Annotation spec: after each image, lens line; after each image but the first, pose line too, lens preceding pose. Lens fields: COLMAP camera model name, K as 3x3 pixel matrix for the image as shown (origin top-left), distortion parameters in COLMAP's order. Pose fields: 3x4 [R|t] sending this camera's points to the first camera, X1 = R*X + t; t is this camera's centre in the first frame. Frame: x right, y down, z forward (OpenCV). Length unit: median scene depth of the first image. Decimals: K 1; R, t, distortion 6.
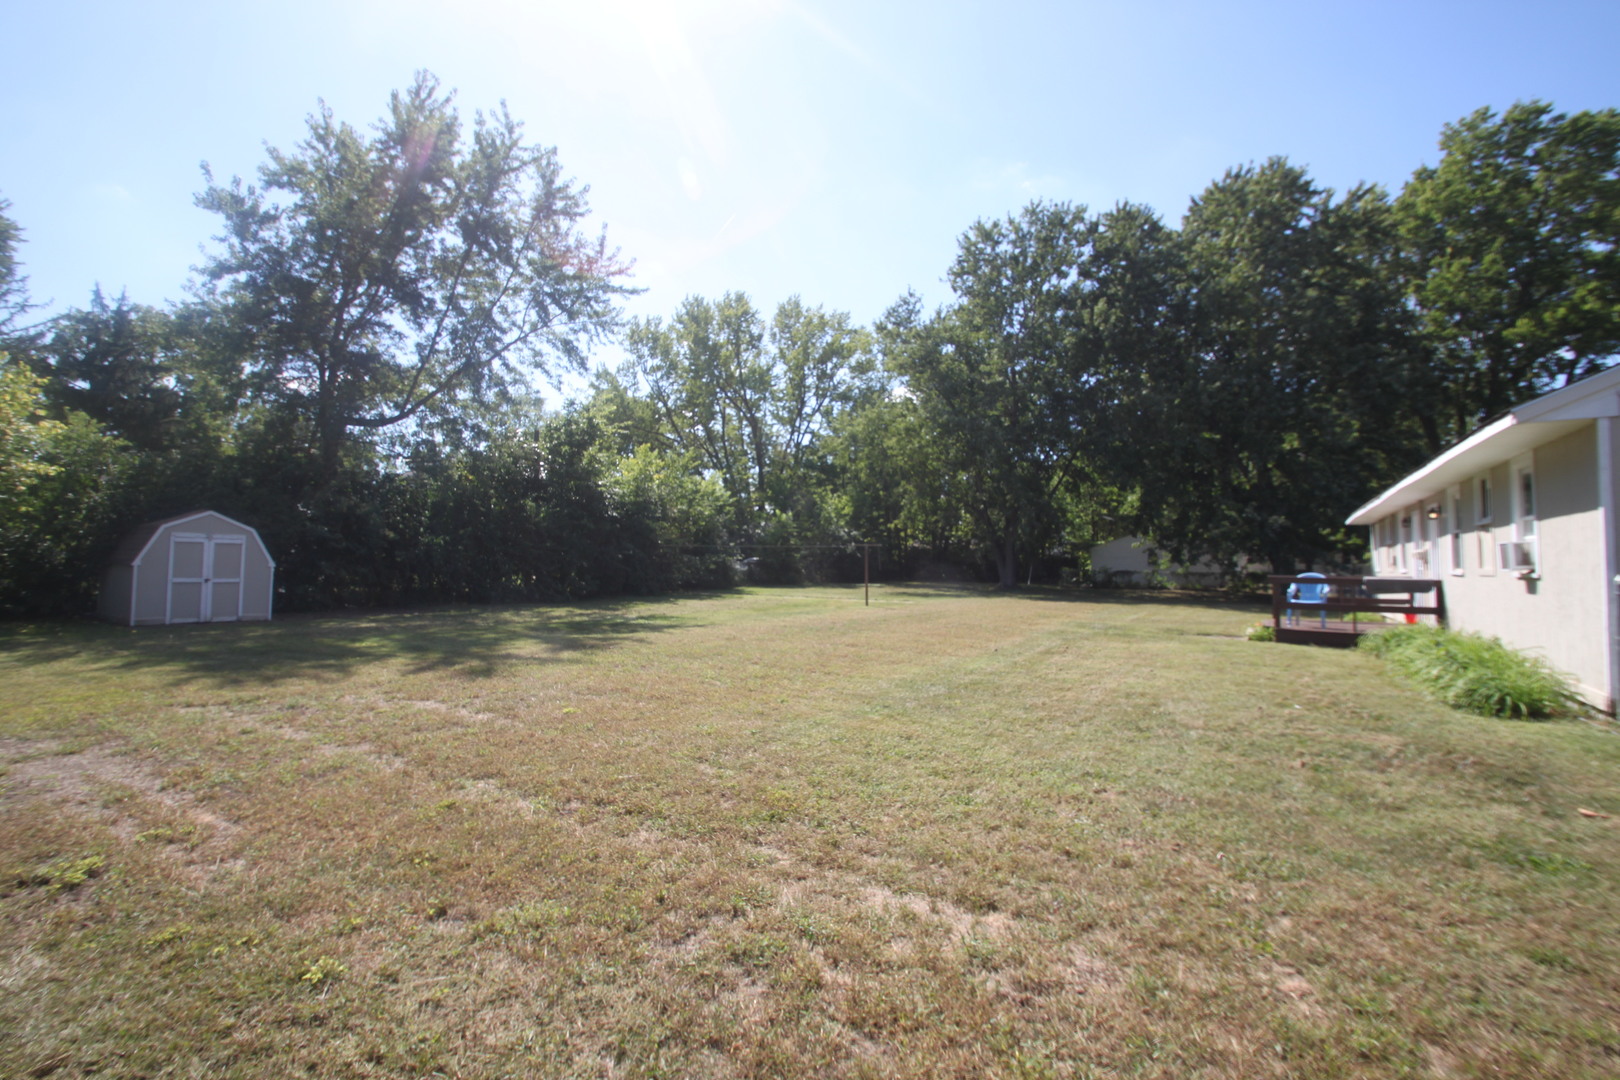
lens RADIAL K [[763.0, 0, 825.3], [0, 763.0, 534.0], [0, 0, 1]] dist [0.014637, -0.017998]
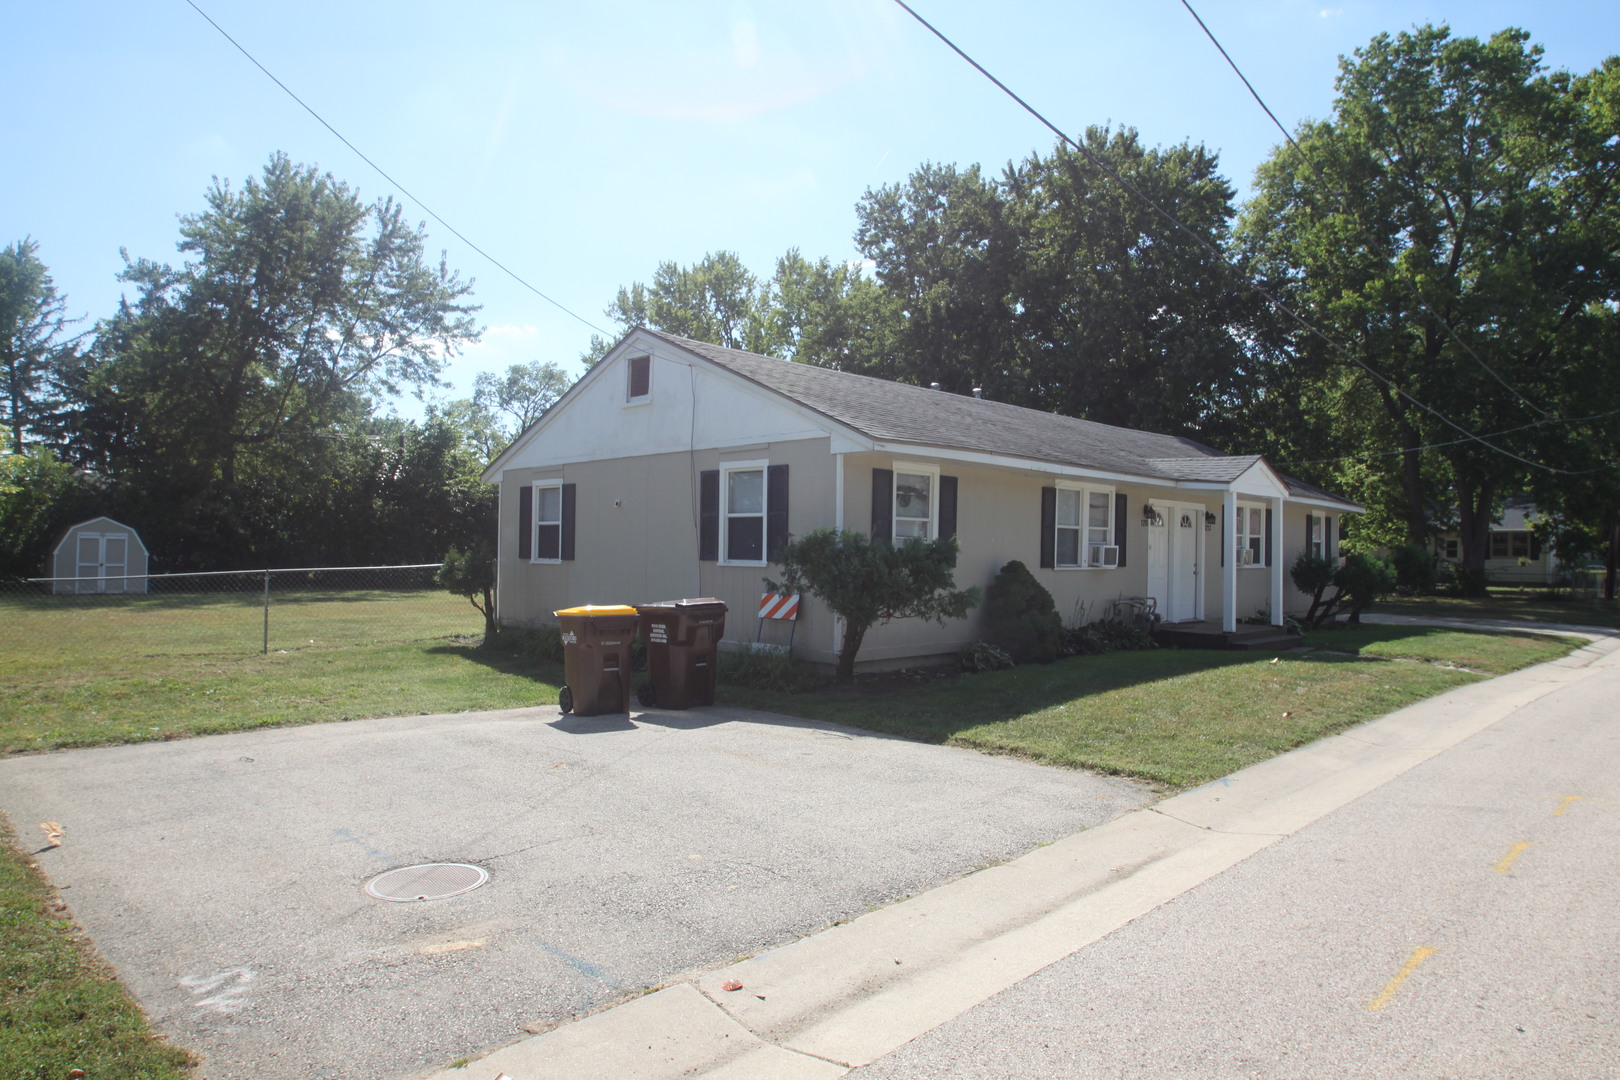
lens RADIAL K [[1041.0, 0, 816.2], [0, 1041.0, 556.7], [0, 0, 1]] dist [-0.027888, 0.000100]
pose [[0.972930, 0.006327, -0.231012, 0.661522], [0.002855, 0.999220, 0.039391, -0.018989], [0.231081, -0.038984, 0.972153, -0.402597]]
